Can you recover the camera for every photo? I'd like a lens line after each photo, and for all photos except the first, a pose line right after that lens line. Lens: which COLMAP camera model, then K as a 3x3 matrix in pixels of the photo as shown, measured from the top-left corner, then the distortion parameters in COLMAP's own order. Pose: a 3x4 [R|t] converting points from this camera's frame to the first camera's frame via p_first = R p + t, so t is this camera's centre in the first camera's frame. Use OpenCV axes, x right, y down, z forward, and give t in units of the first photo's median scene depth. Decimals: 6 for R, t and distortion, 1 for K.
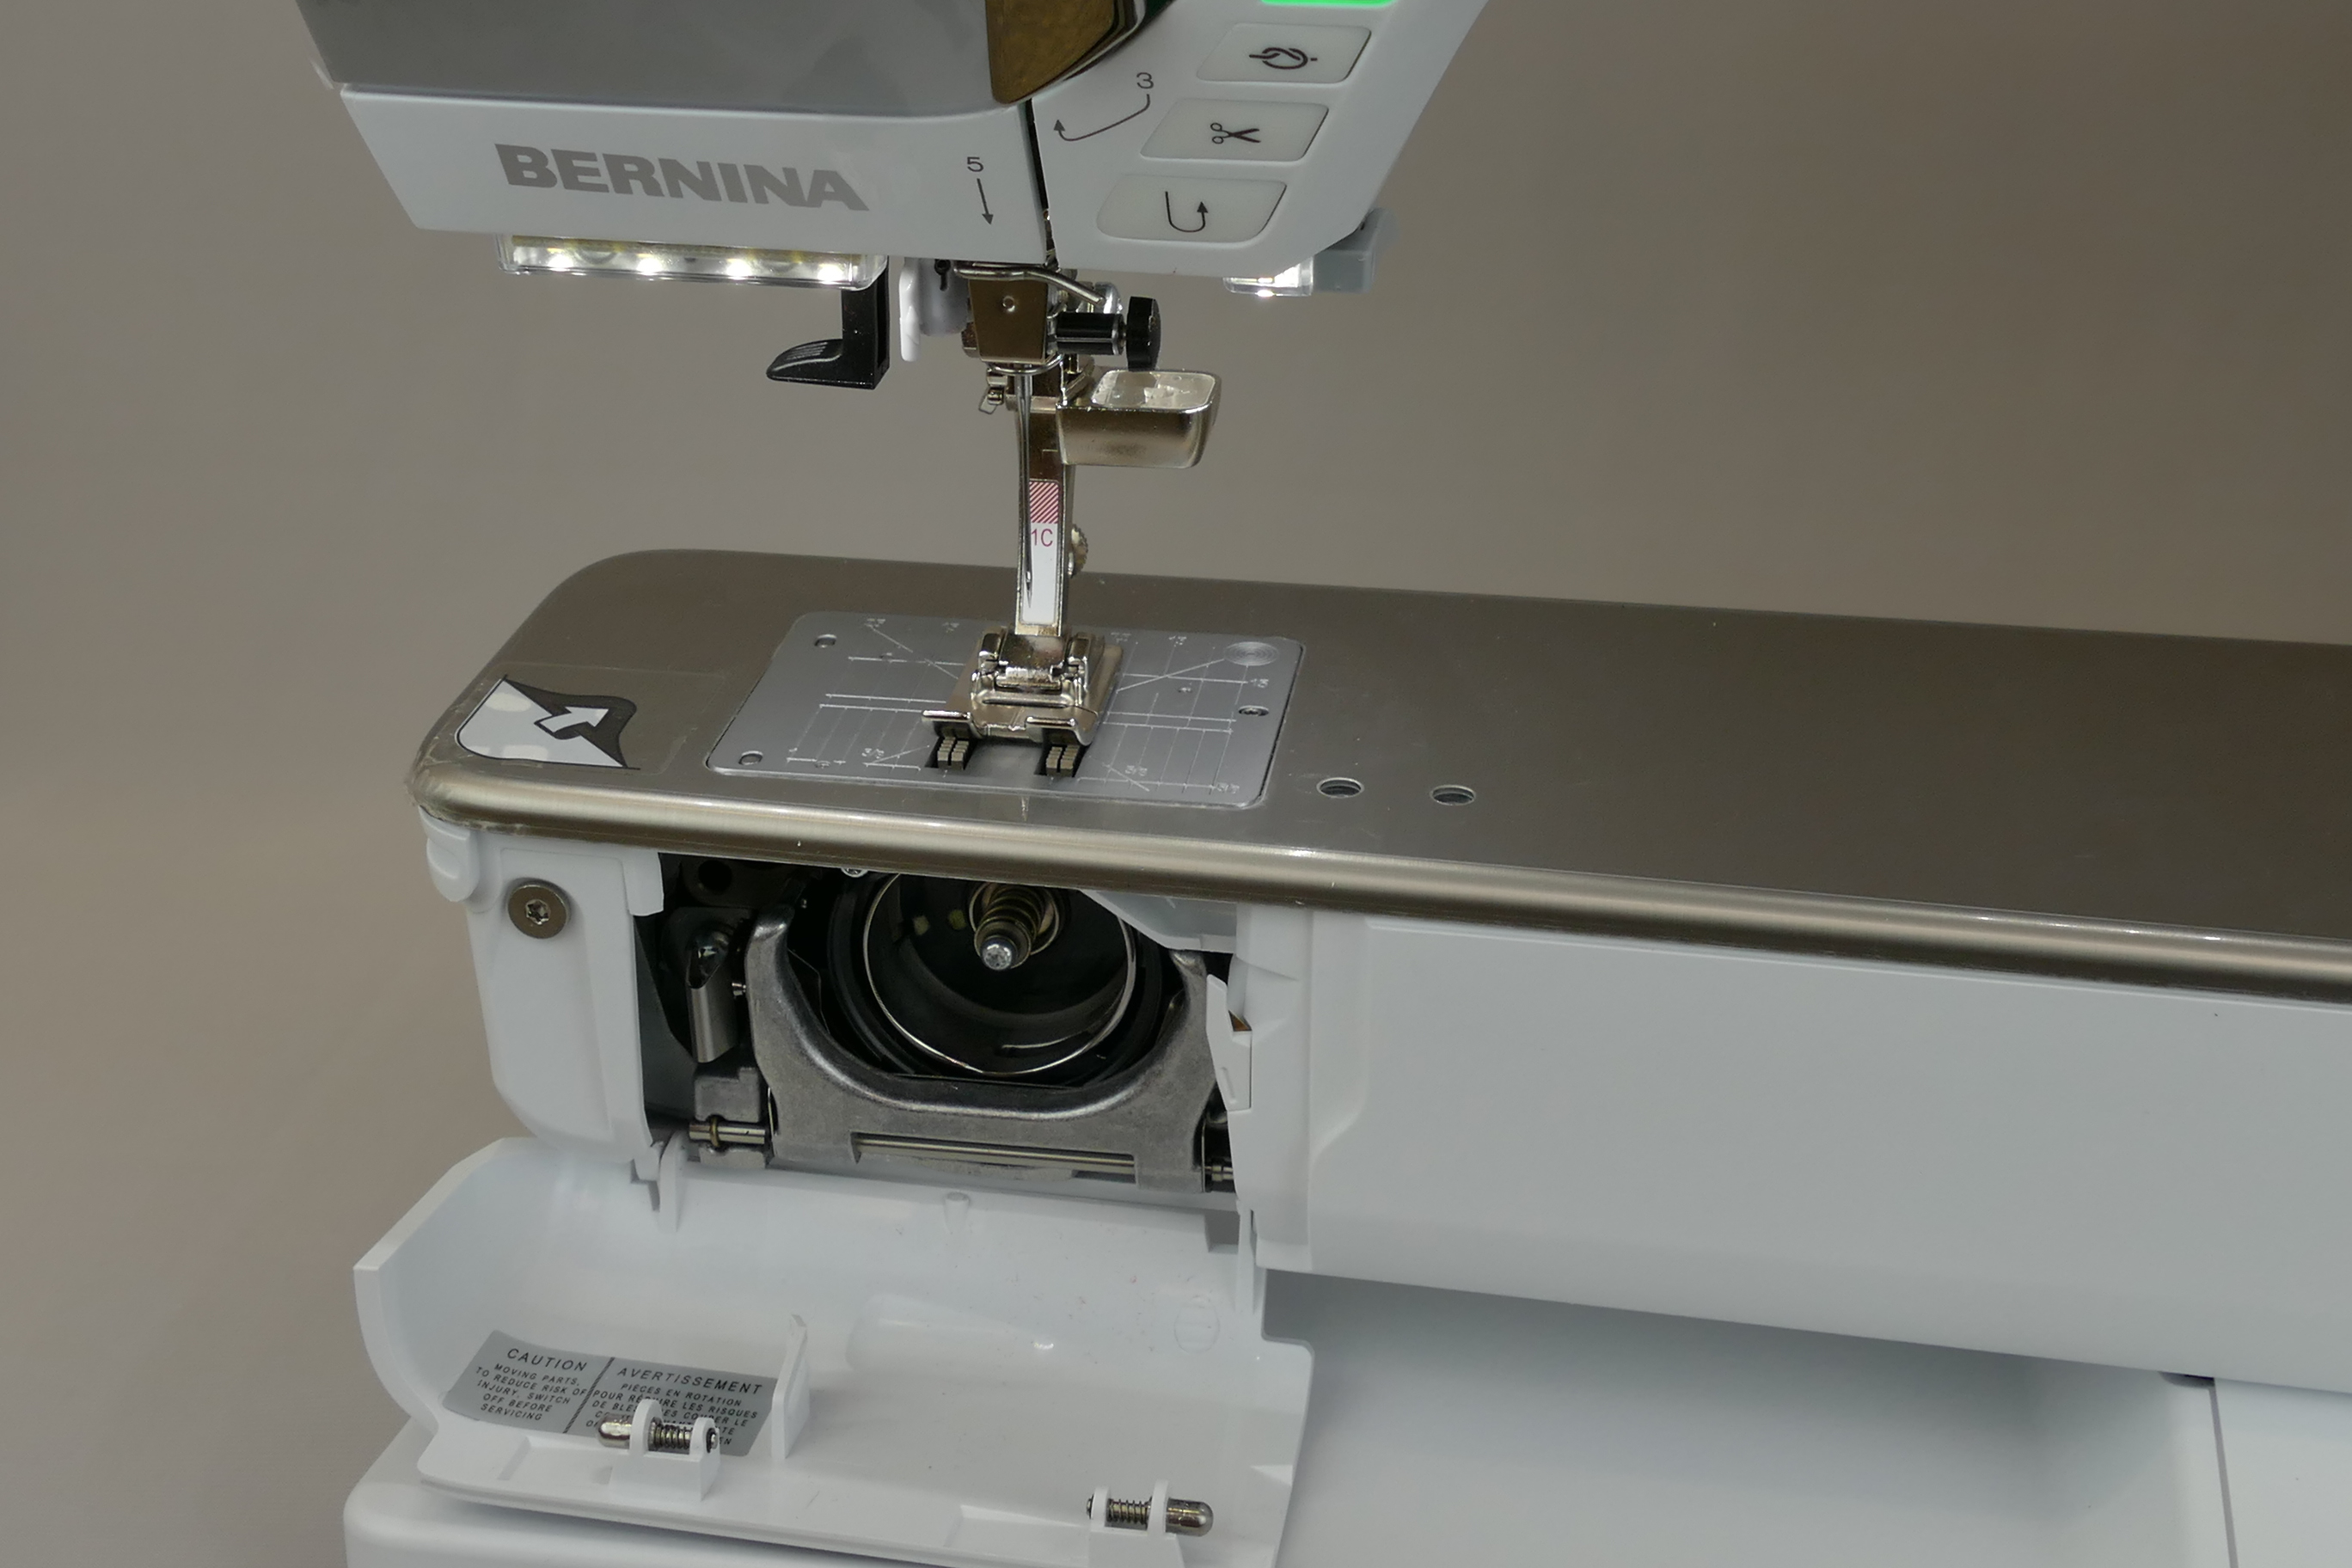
lens RADIAL K [[3201.8, 0, 1176.0], [0, 3201.8, 784.0], [0, 0, 1]] dist [-0.030161, -0.010022]
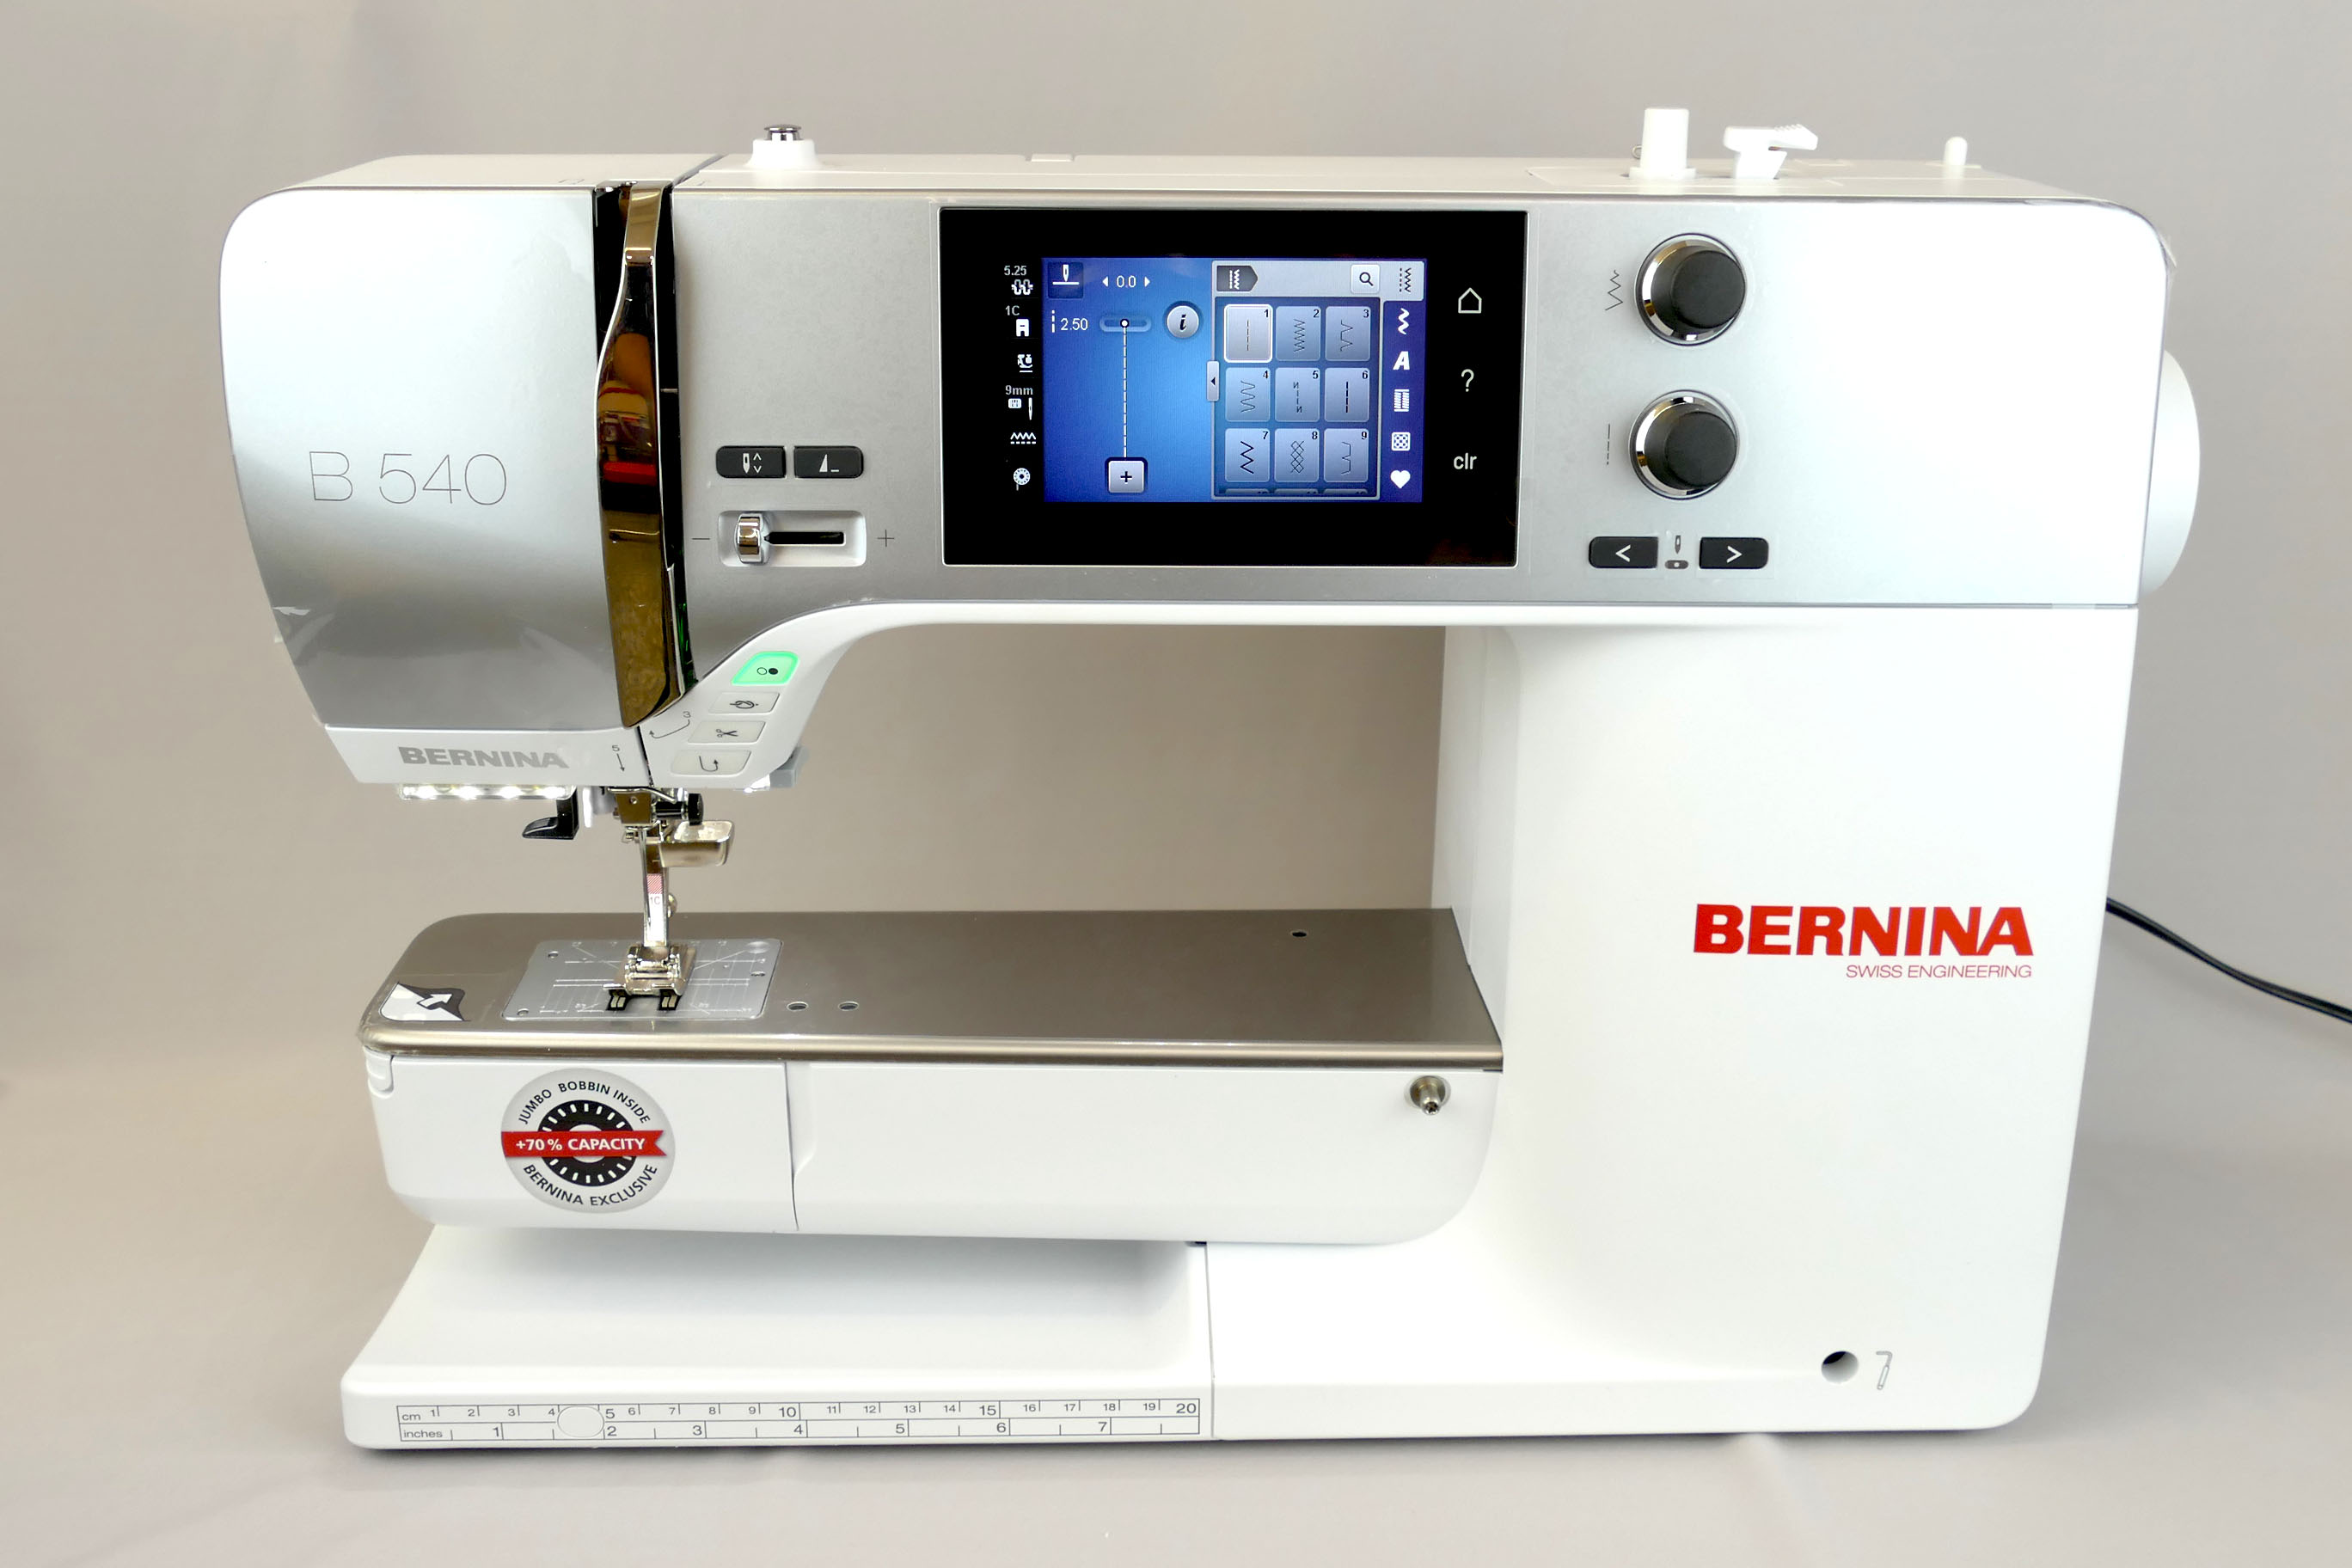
lens RADIAL K [[2297.5, 0, 1176.0], [0, 2297.5, 784.0], [0, 0, 1]] dist [-0.034848, -0.007166]
pose [[0.982705, -0.055691, 0.176604, 0.037278], [0.072703, 0.993159, -0.091370, 0.012660], [-0.170307, 0.102629, 0.980032, -0.626197]]
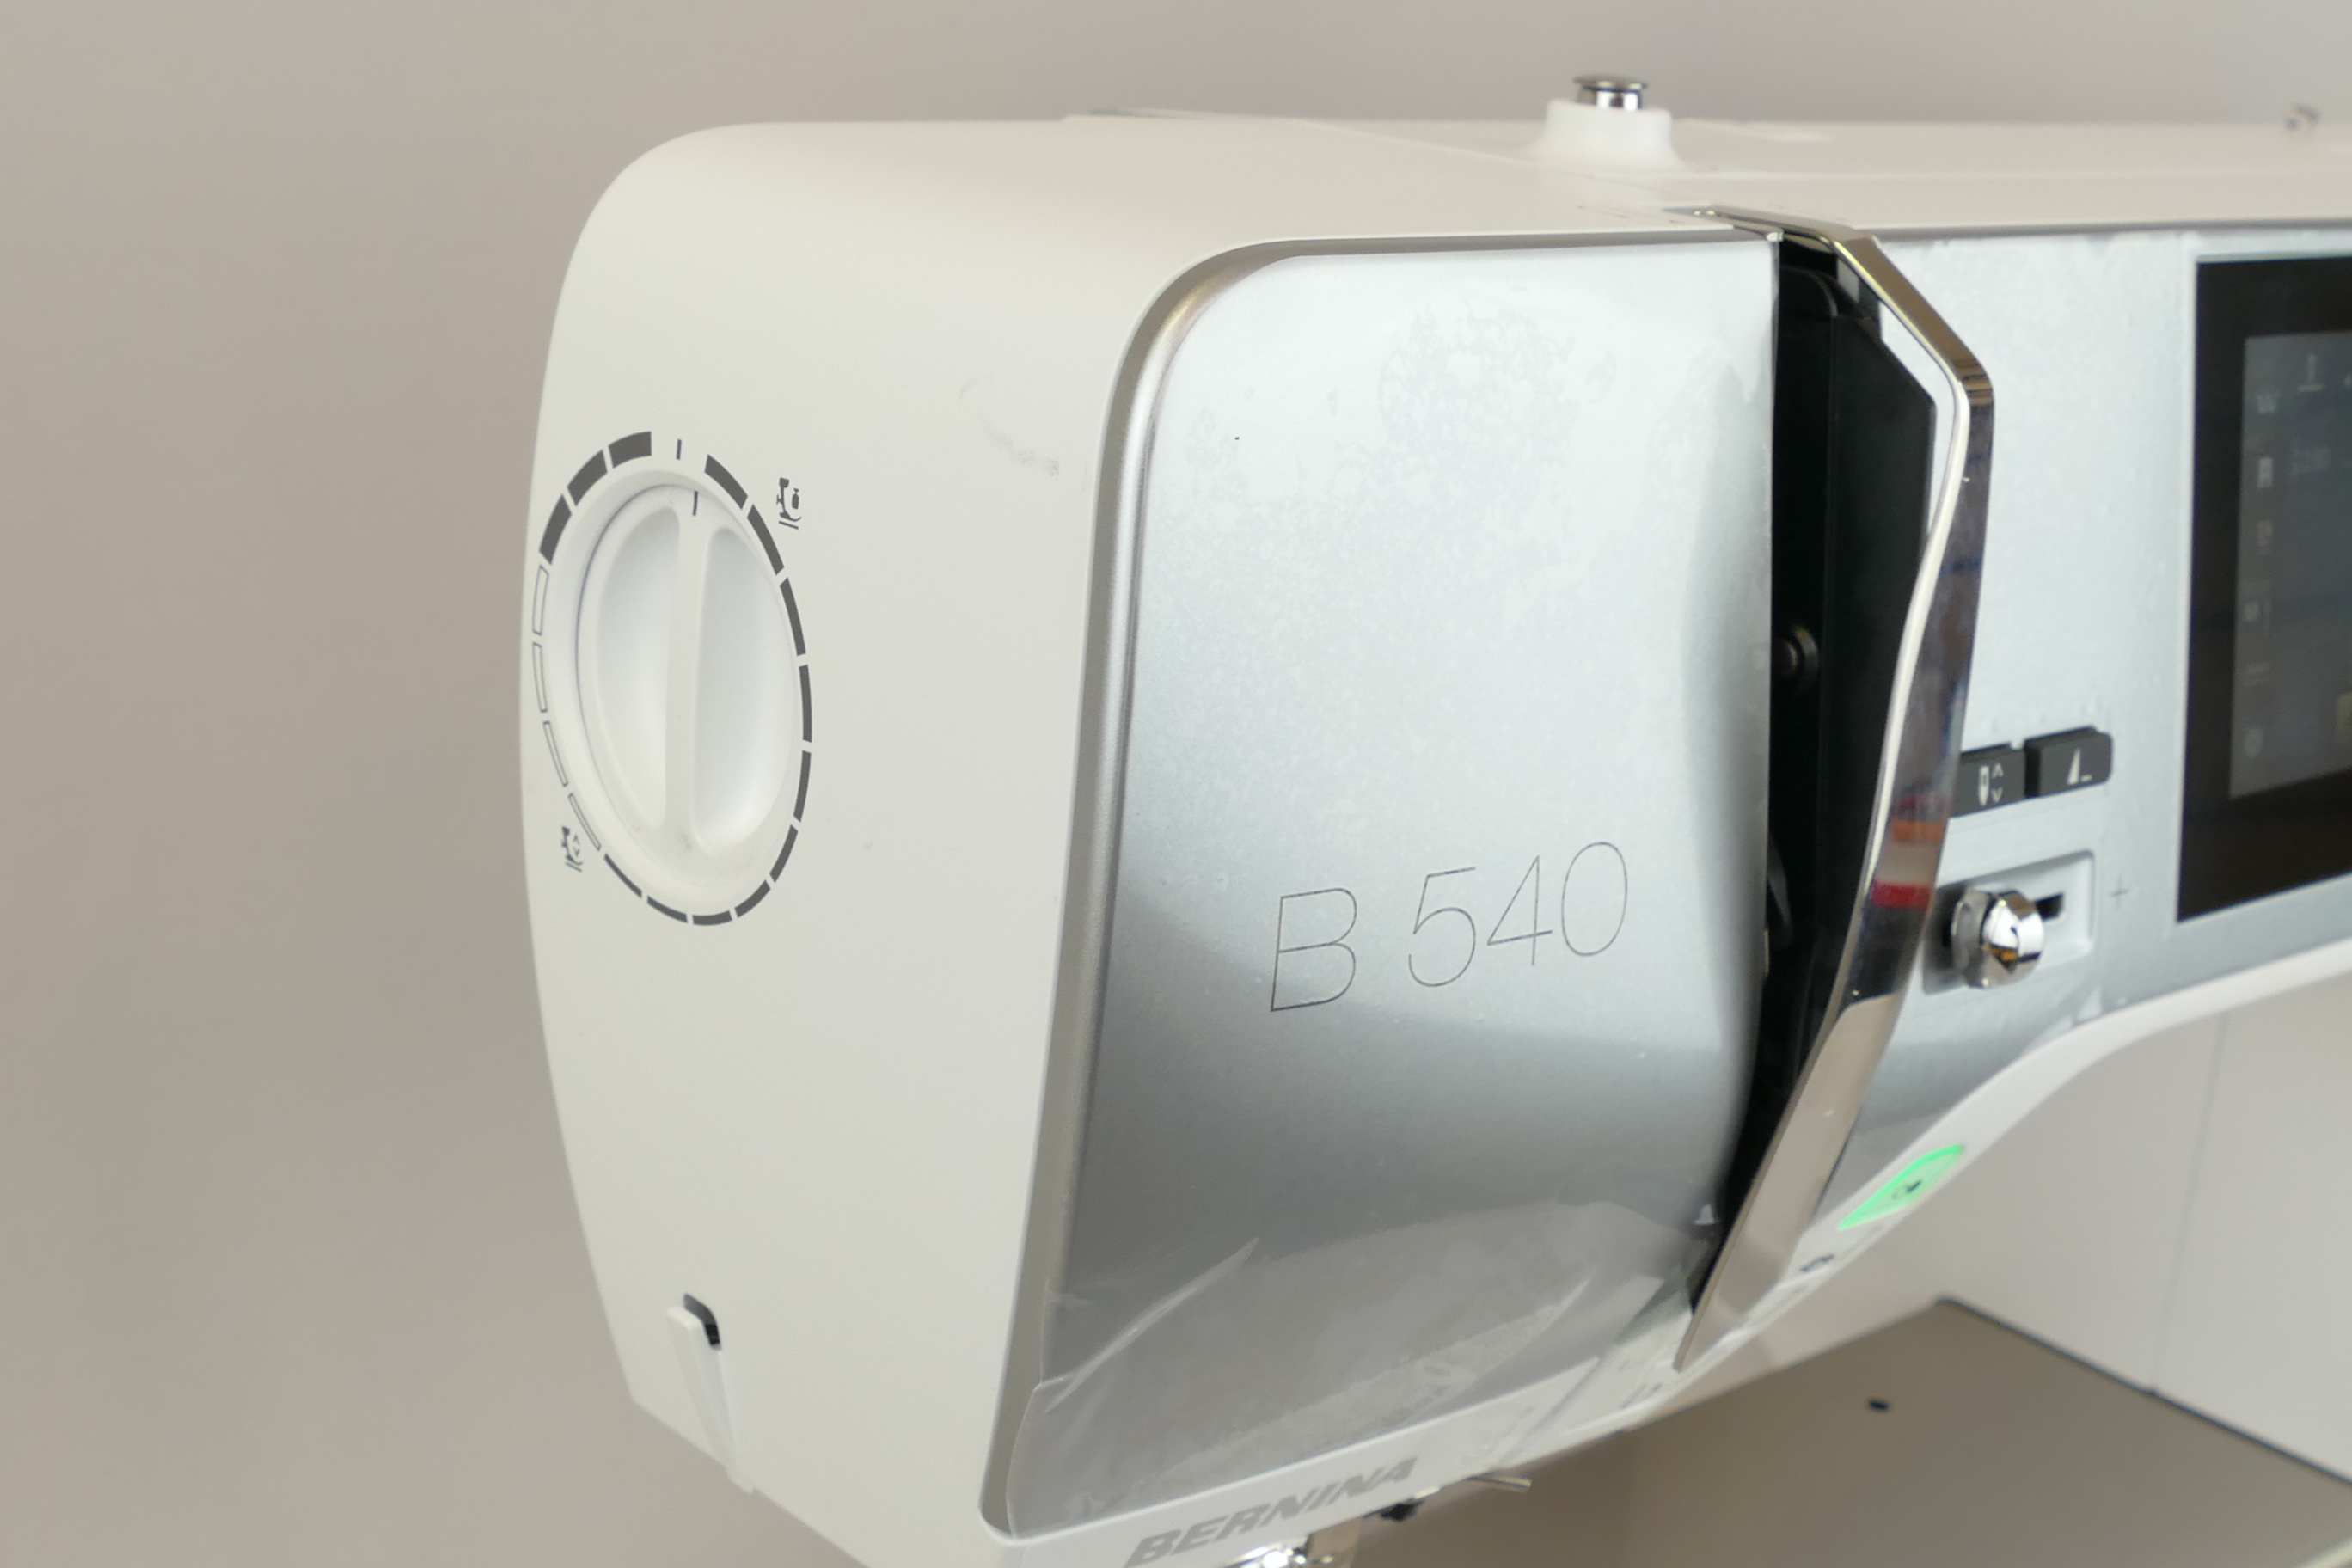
lens RADIAL K [[3201.8, 0, 1176.0], [0, 3201.8, 784.0], [0, 0, 1]] dist [-0.030161, -0.010022]
pose [[0.642595, -0.171204, 0.746834, -0.809802], [0.252944, 0.967472, 0.004144, -0.386220], [-0.723251, 0.186244, 0.664998, 0.292624]]
